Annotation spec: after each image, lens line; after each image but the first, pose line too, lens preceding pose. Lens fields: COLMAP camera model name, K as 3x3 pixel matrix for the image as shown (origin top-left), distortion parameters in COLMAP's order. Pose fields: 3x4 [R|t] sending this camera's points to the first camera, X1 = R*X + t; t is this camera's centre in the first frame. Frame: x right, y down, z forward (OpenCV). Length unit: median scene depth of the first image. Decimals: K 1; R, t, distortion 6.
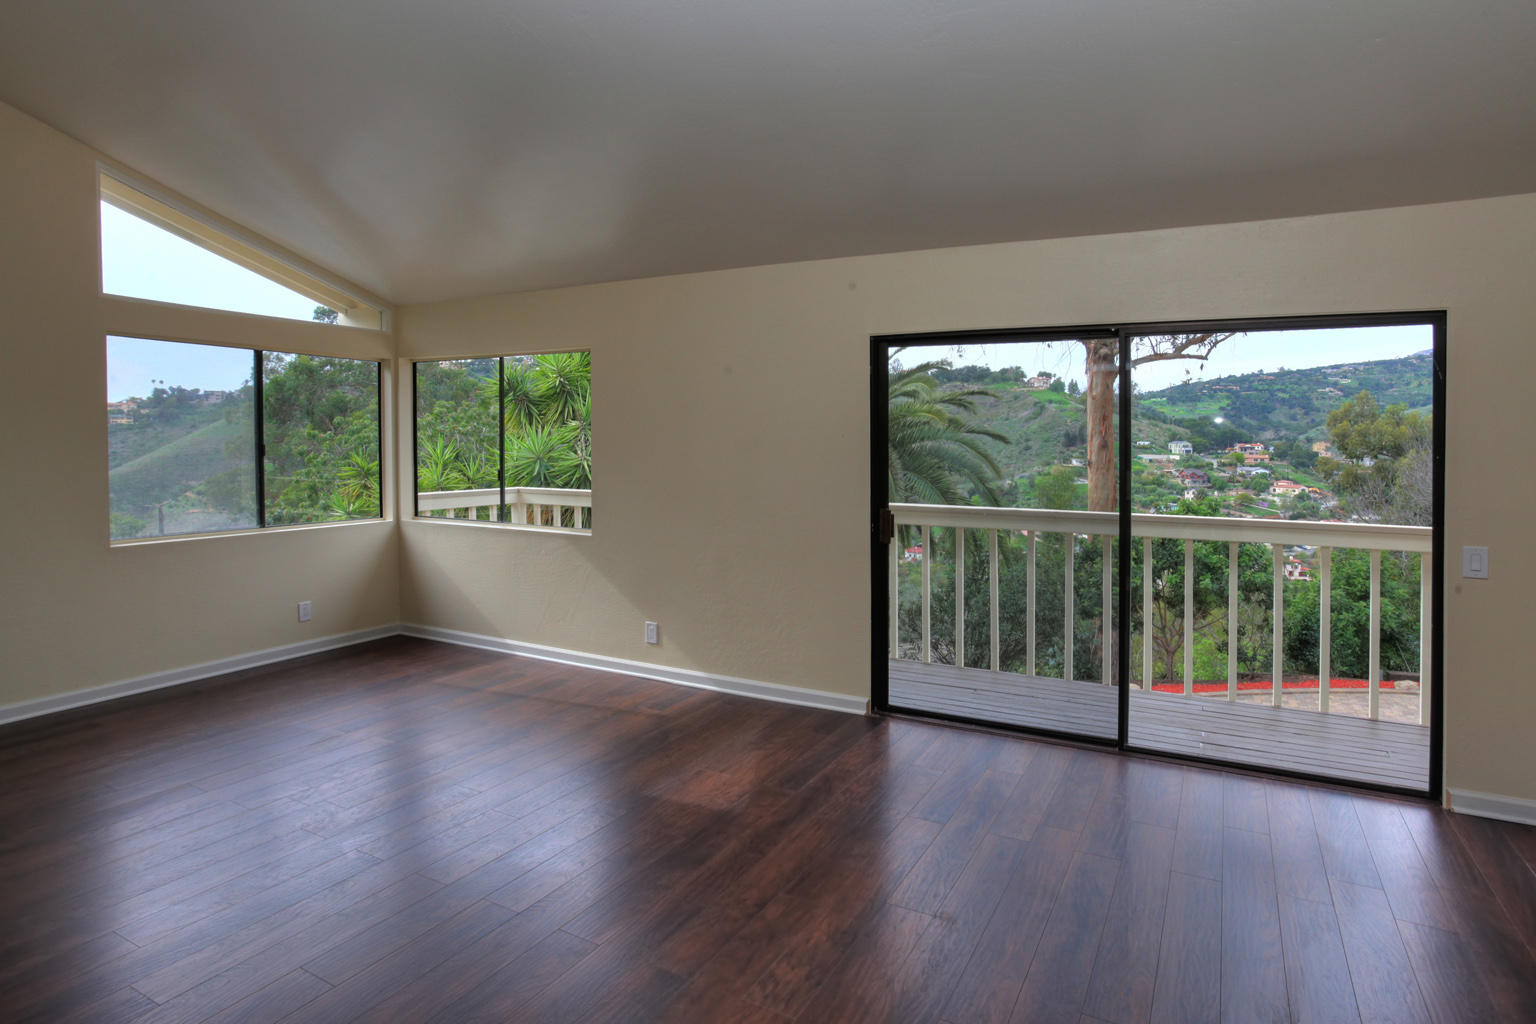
lens RADIAL K [[848.1, 0, 768.2], [0, 848.1, 463.9], [0, 0, 1]] dist [-0.068945, 0.042991]
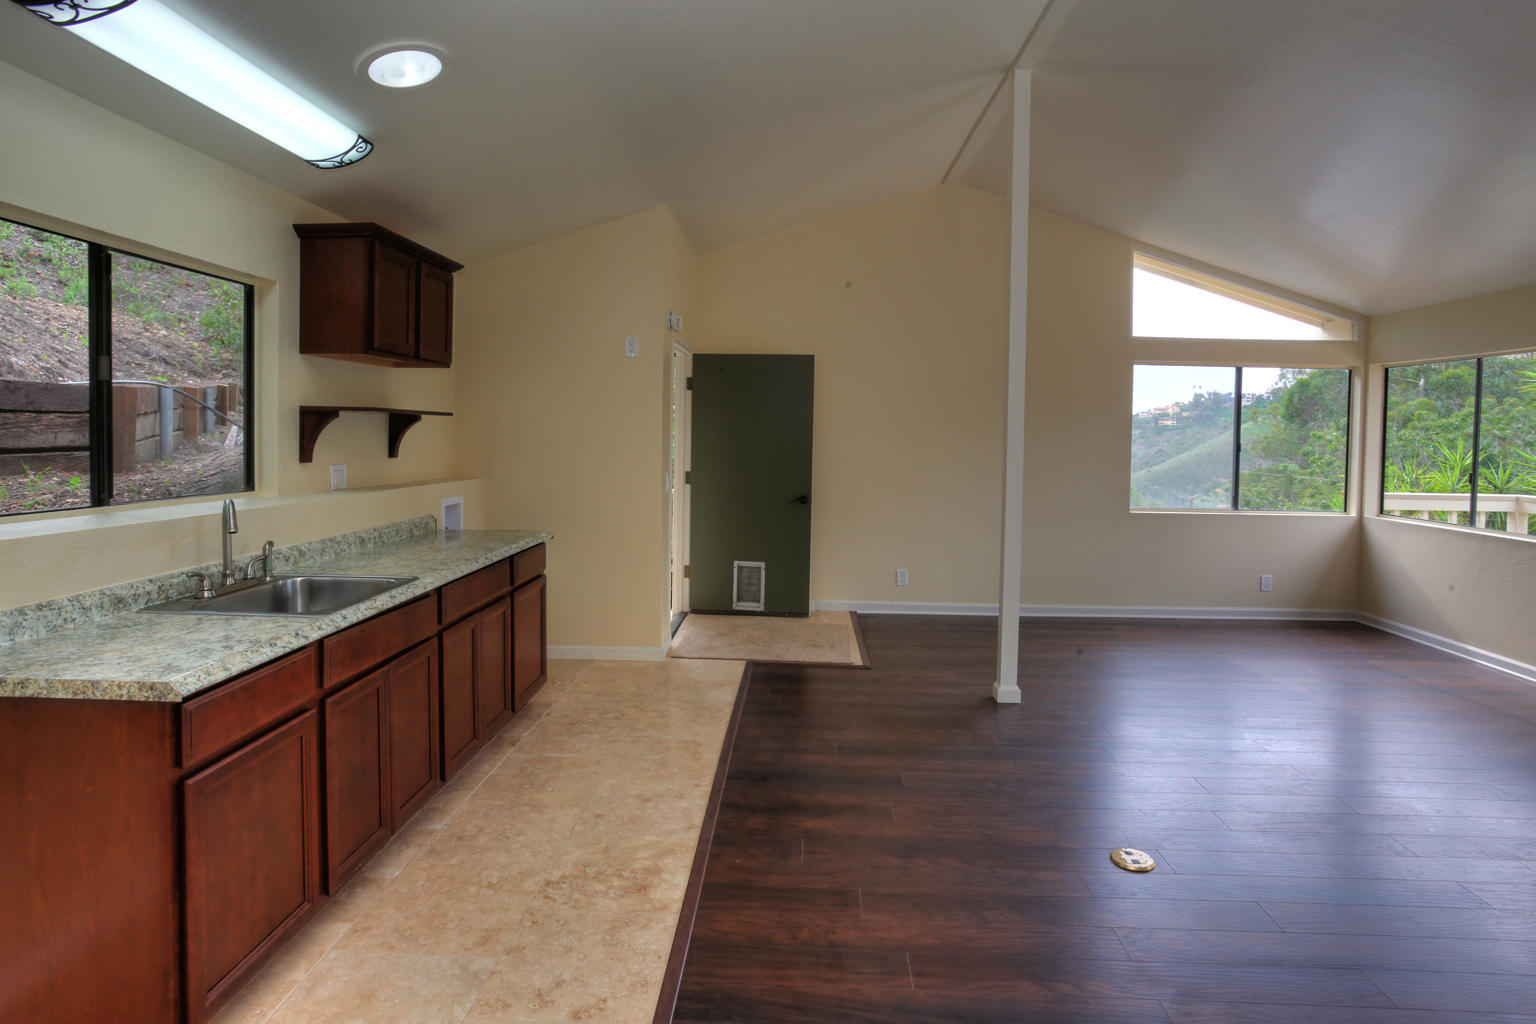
lens RADIAL K [[848.1, 0, 768.2], [0, 848.1, 463.9], [0, 0, 1]] dist [-0.068945, 0.042991]
pose [[0.444356, 0.039530, -0.894978, 0.166447], [-0.041134, 0.998873, 0.023696, 0.006583], [0.894906, 0.026284, 0.445481, -0.155694]]
